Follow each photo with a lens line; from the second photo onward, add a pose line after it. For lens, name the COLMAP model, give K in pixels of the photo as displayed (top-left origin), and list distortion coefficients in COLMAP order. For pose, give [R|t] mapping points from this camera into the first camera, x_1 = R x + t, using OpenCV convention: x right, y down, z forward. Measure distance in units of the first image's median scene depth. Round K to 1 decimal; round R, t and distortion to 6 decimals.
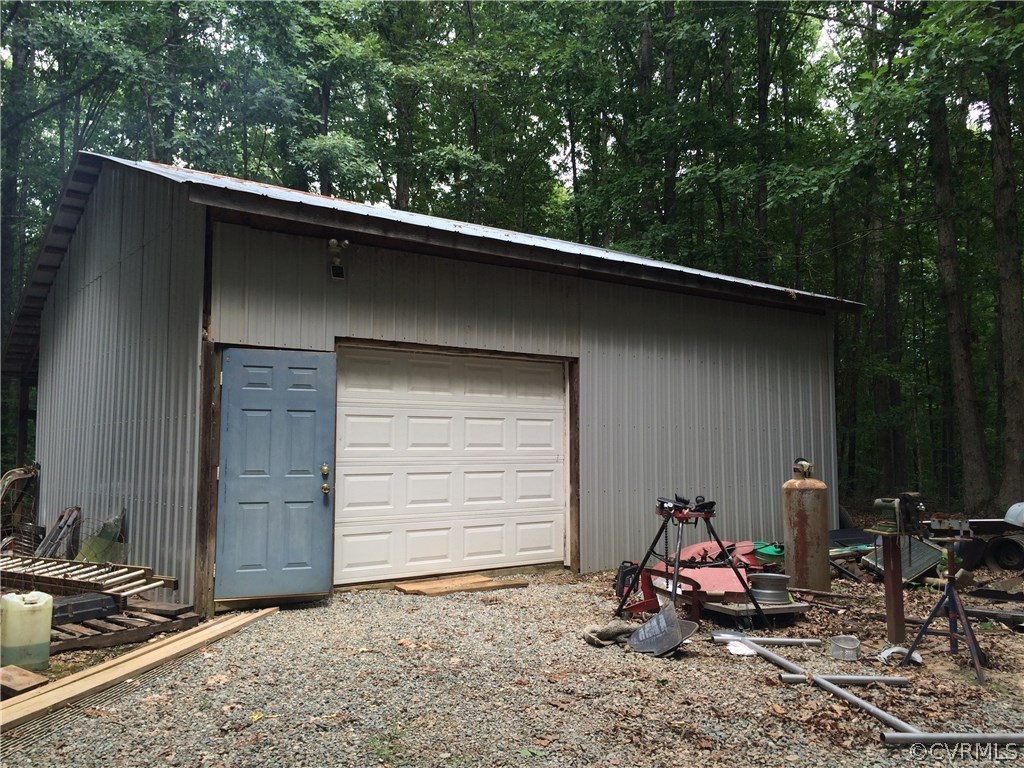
lens RADIAL K [[845.1, 0, 513.0], [0, 845.1, 381.1], [0, 0, 1]] dist [0.090806, -0.112284]
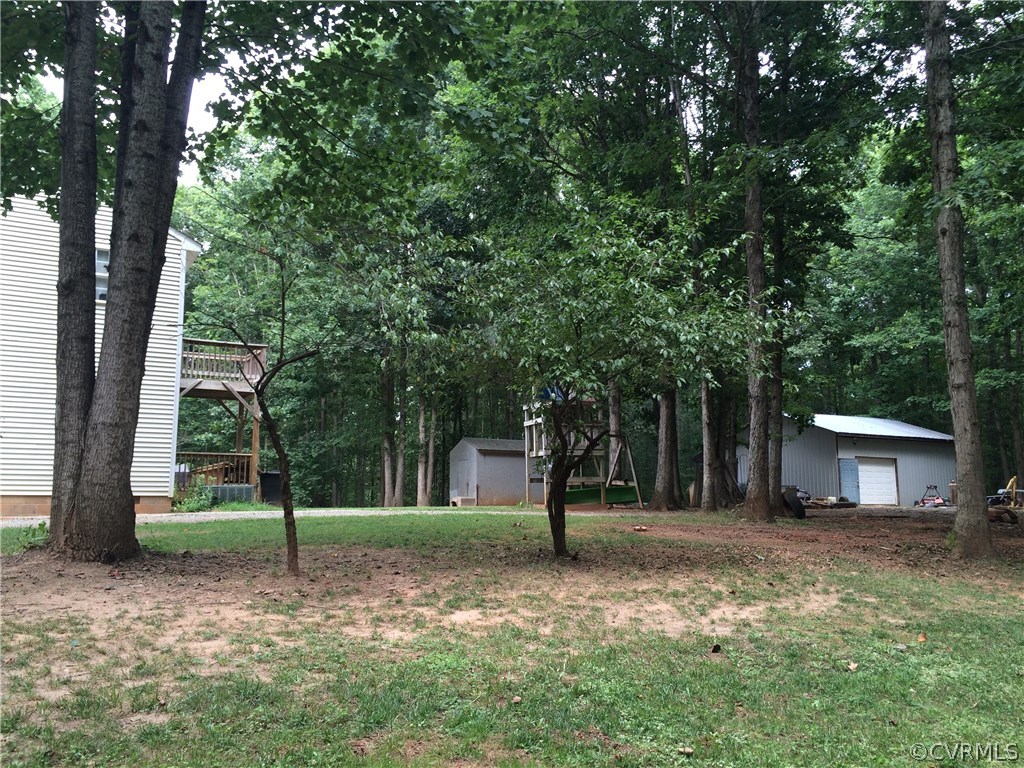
lens RADIAL K [[845.1, 0, 513.0], [0, 845.1, 381.1], [0, 0, 1]] dist [0.090806, -0.112284]
pose [[0.990827, -0.017426, -0.134005, -1.354700], [0.007960, 0.997455, -0.070848, -0.133734], [0.134899, 0.069131, 0.988445, -3.868088]]
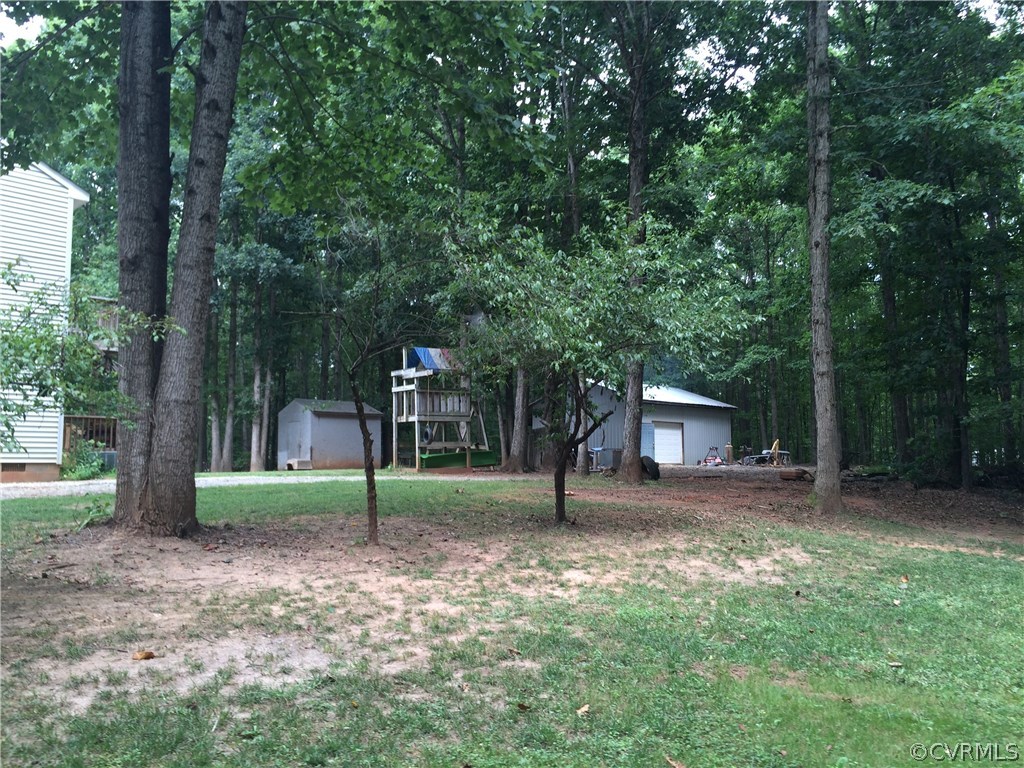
lens RADIAL K [[845.1, 0, 513.0], [0, 845.1, 381.1], [0, 0, 1]] dist [0.090806, -0.112284]
pose [[0.991129, 0.013740, 0.132193, -1.647684], [-0.010983, 0.999707, -0.021566, -0.160267], [-0.132450, 0.019923, 0.990989, -3.974690]]
